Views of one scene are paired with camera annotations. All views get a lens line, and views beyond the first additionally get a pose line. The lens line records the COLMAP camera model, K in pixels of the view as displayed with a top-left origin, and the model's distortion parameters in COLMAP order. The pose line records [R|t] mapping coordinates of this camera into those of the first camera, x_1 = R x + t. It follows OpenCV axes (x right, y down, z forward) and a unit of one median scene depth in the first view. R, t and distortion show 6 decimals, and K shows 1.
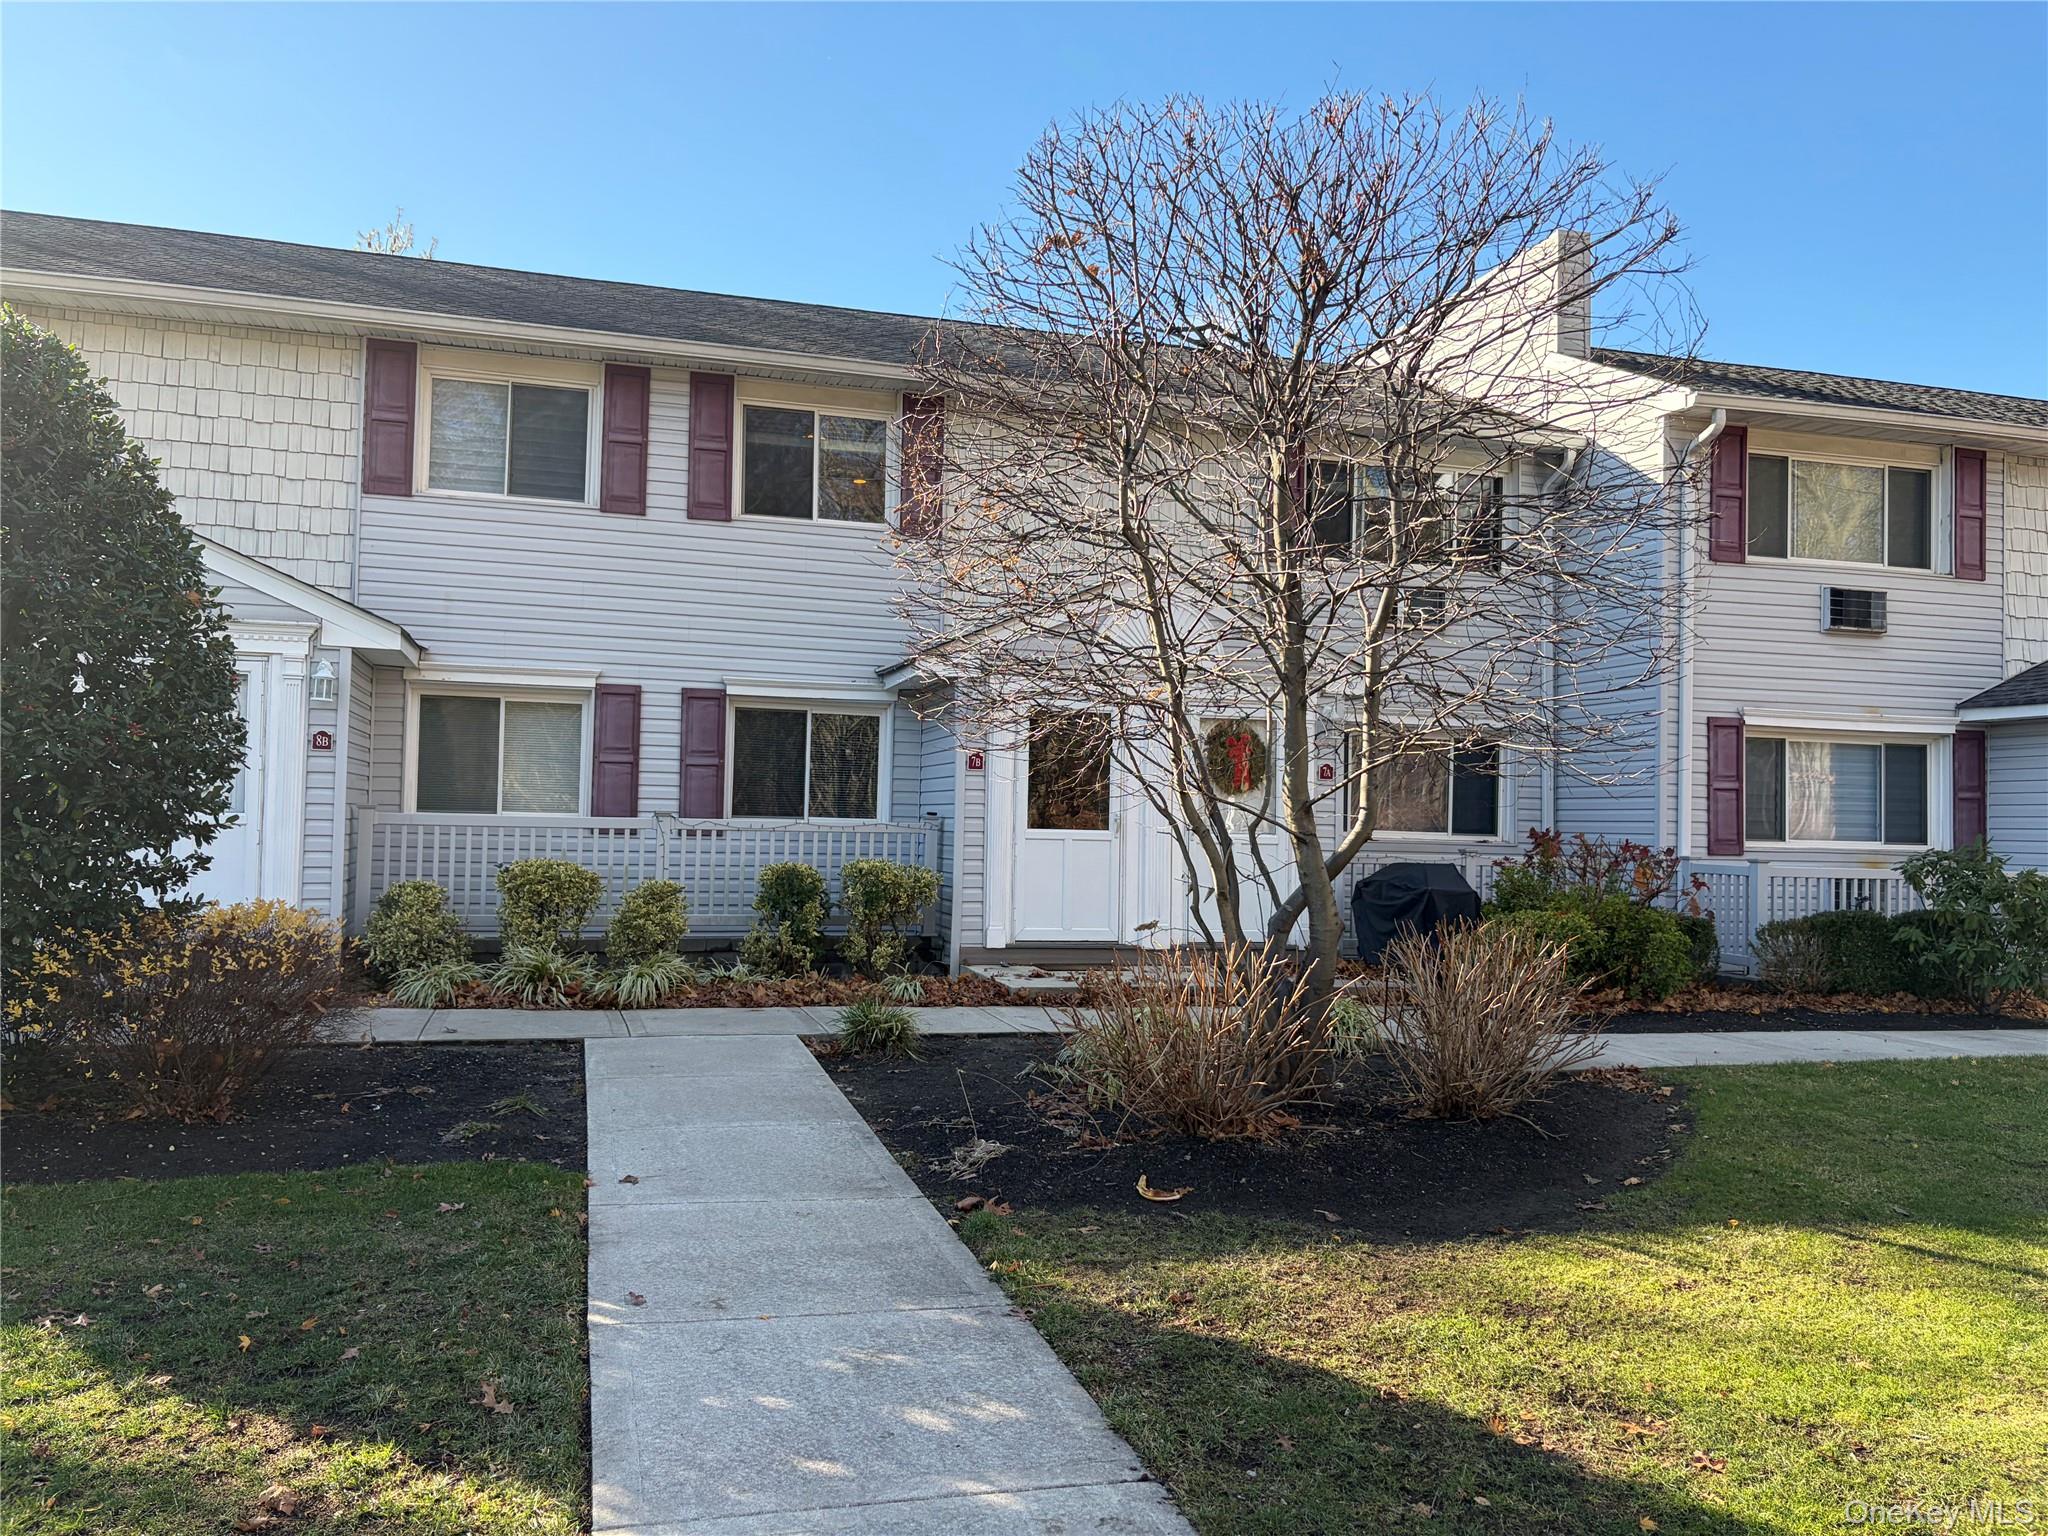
lens RADIAL K [[1545.6, 0, 1027.6], [0, 1545.6, 770.2], [0, 0, 1]] dist [0.037009, -0.042251]
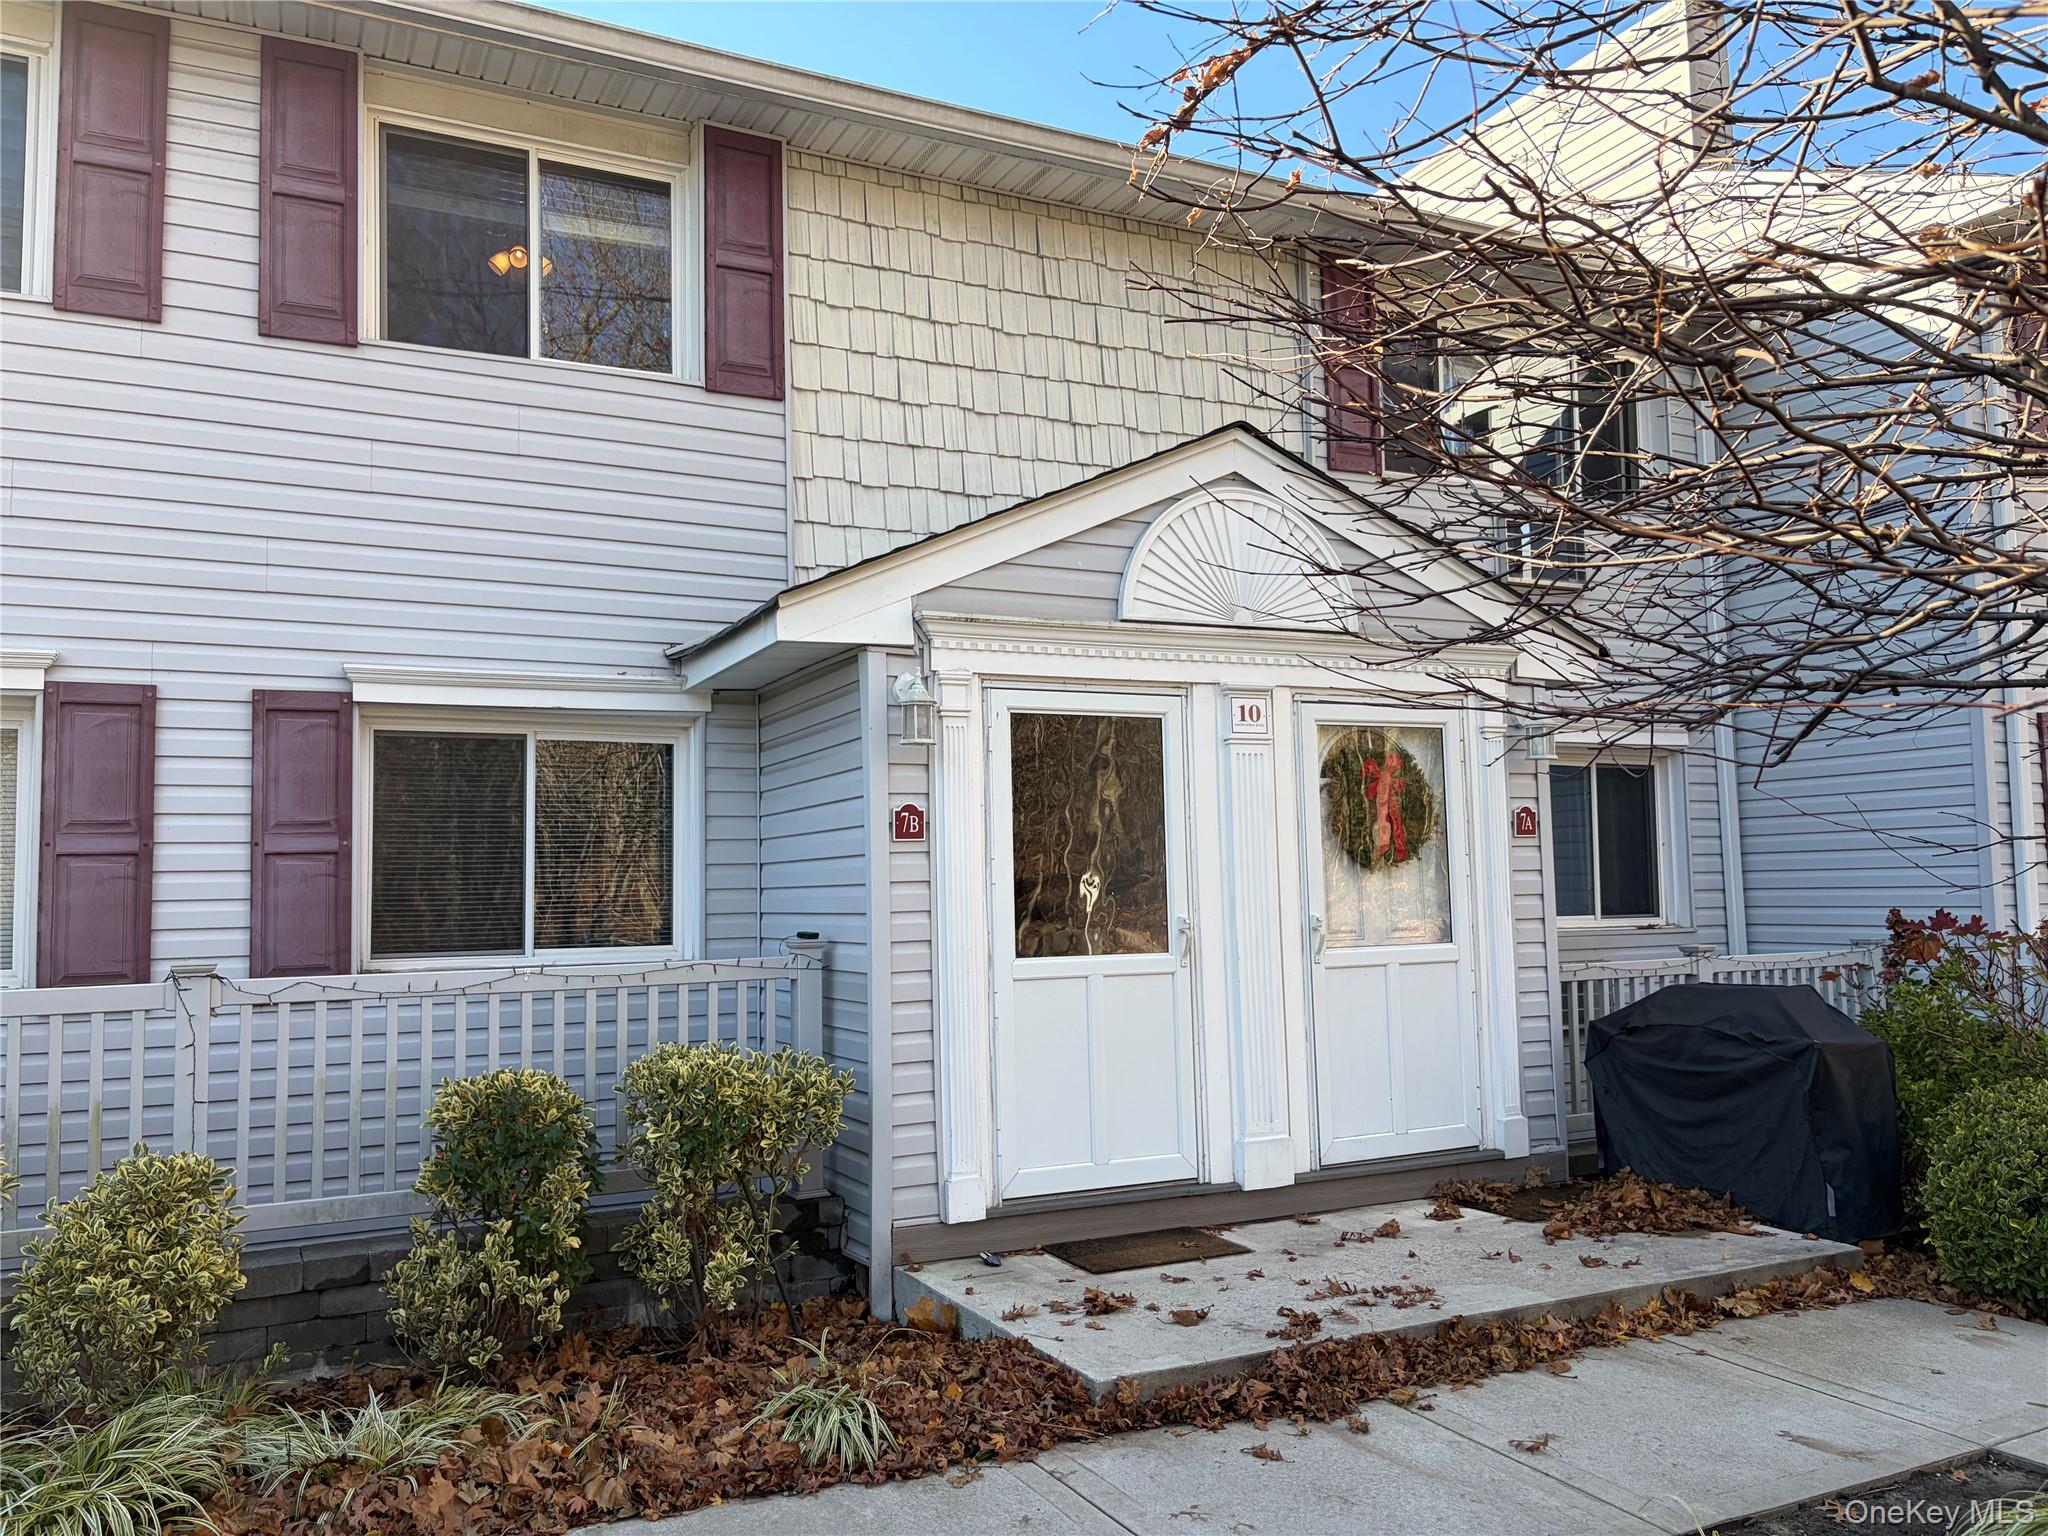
lens RADIAL K [[1545.6, 0, 987.9], [0, 1545.6, 761.5], [0, 0, 1]] dist [0.037009, -0.042251]
pose [[0.984865, -0.028454, 0.170969, -0.084800], [0.036763, 0.998282, -0.045627, -0.001725], [-0.169377, 0.051222, 0.984219, 0.500455]]
